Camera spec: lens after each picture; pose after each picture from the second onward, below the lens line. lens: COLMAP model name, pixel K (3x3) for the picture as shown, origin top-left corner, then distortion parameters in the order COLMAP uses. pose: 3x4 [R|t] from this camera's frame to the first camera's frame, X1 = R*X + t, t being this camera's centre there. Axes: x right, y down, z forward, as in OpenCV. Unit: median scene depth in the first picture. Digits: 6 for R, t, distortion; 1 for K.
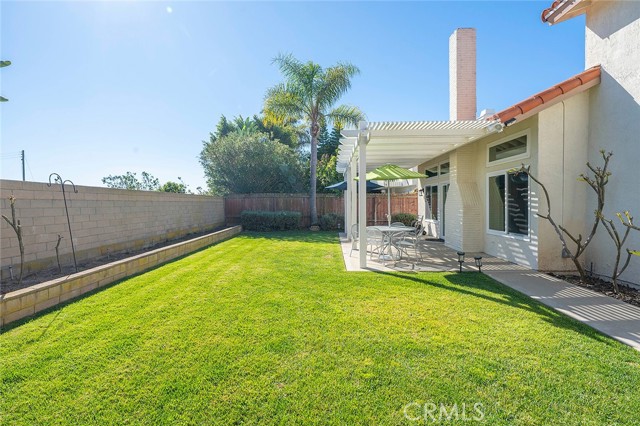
lens RADIAL K [[339.1, 0, 319.2], [0, 339.1, 214.7], [0, 0, 1]] dist [0.002027, -0.001062]
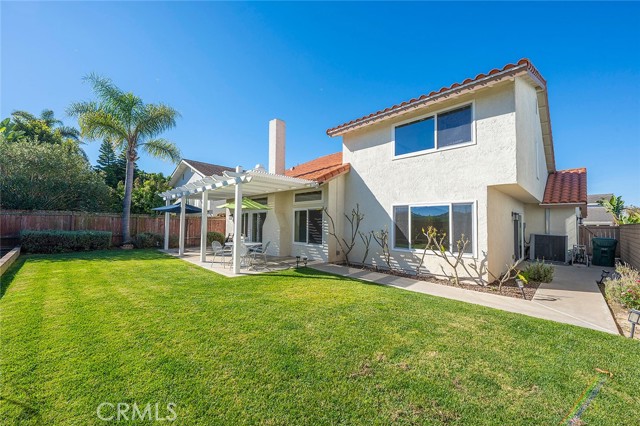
lens RADIAL K [[253.3, 0, 320.0], [0, 253.3, 213.0], [0, 0, 1]] dist [-0.004208, 0.000134]
pose [[0.674368, 0.047543, 0.736863, -0.379982], [0.006254, 0.997521, -0.070085, -0.011265], [-0.738369, 0.051871, 0.672399, 0.059489]]
